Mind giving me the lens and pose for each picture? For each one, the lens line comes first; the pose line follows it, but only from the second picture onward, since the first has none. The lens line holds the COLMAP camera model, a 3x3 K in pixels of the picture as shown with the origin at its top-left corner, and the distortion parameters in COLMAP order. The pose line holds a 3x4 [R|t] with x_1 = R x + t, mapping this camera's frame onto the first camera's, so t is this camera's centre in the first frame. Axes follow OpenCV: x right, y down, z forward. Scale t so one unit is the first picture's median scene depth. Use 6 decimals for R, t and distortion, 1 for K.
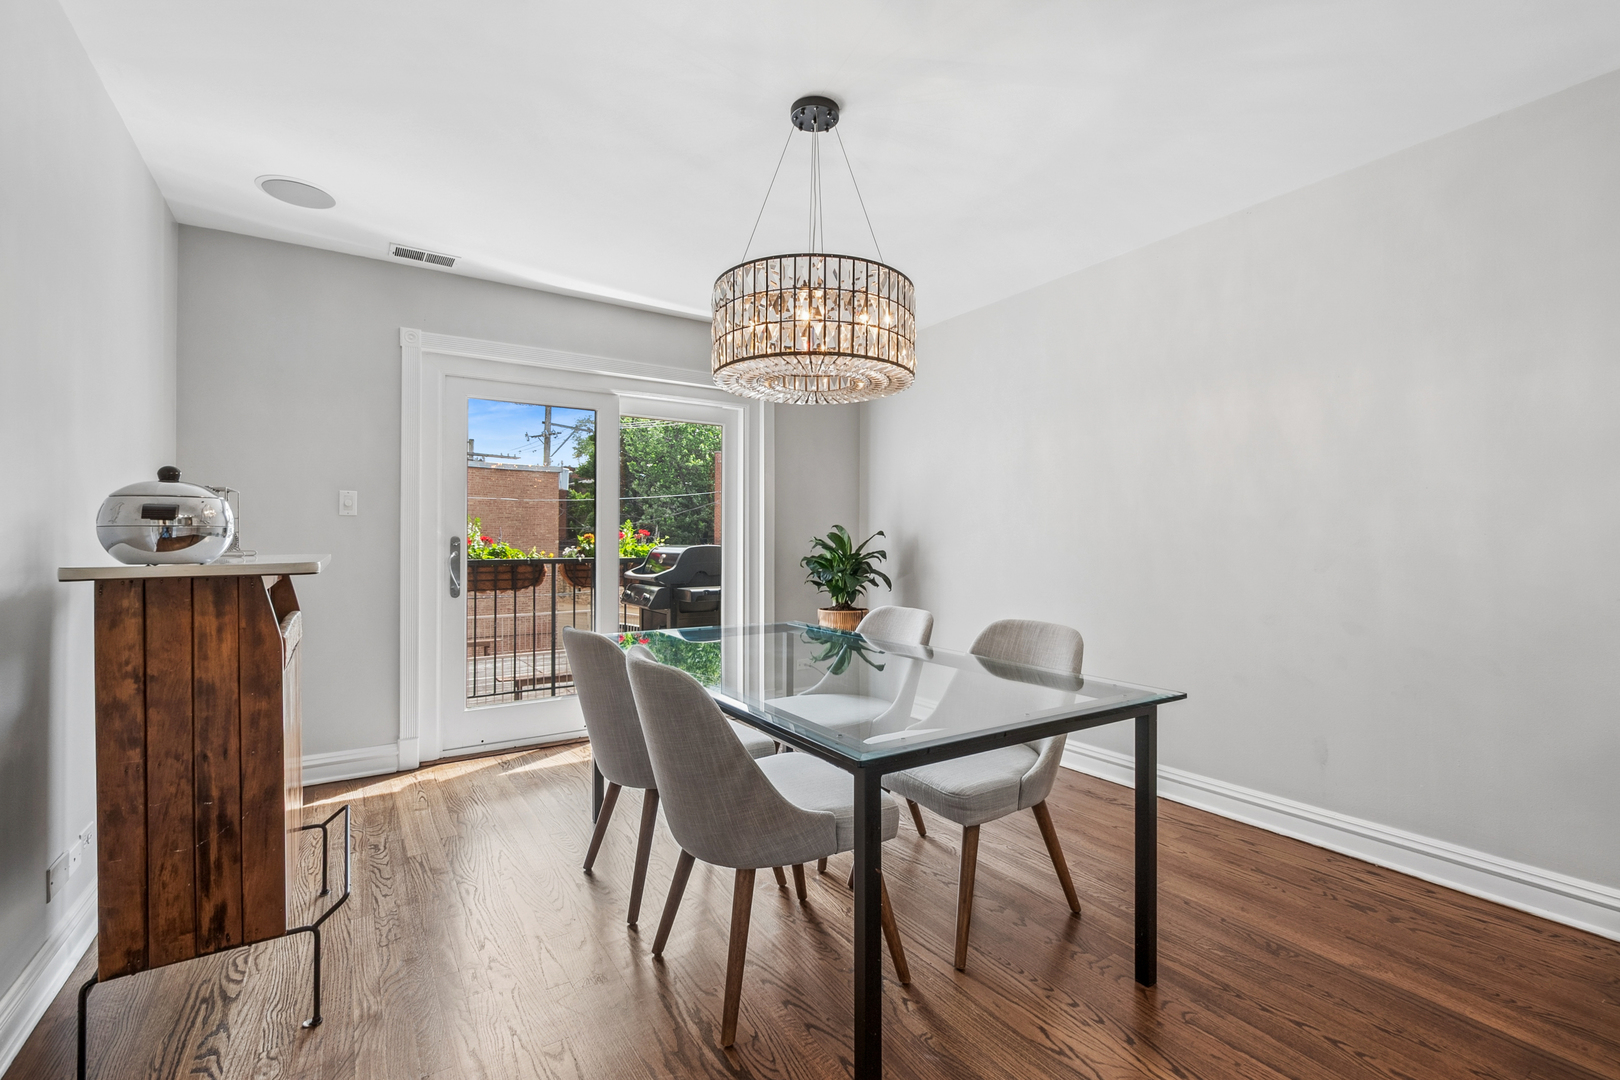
lens RADIAL K [[709.8, 0, 810.5], [0, 709.8, 531.3], [0, 0, 1]] dist [-0.000269, -0.000067]
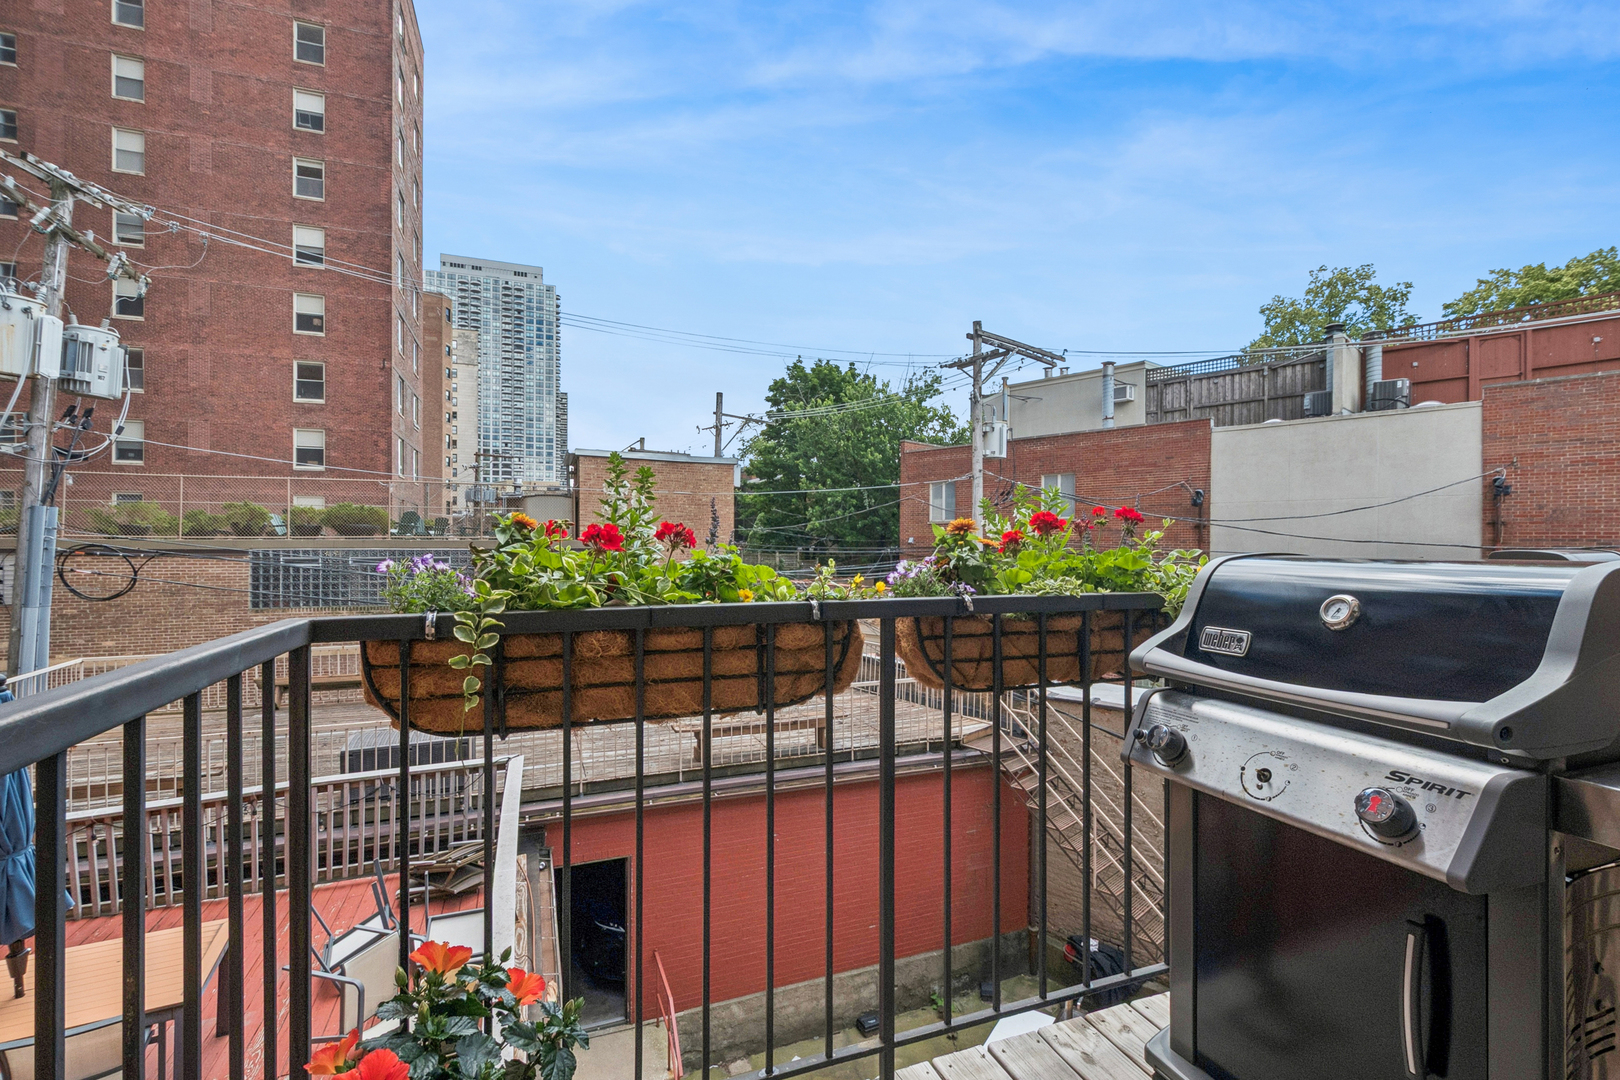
lens RADIAL K [[709.1, 0, 817.7], [0, 709.1, 544.0], [0, 0, 1]] dist [-0.001849, -0.000397]
pose [[0.979346, 0.002804, -0.202174, -0.332608], [0.000142, 0.999894, 0.014554, 0.011216], [0.202193, -0.014282, 0.979241, 0.710672]]
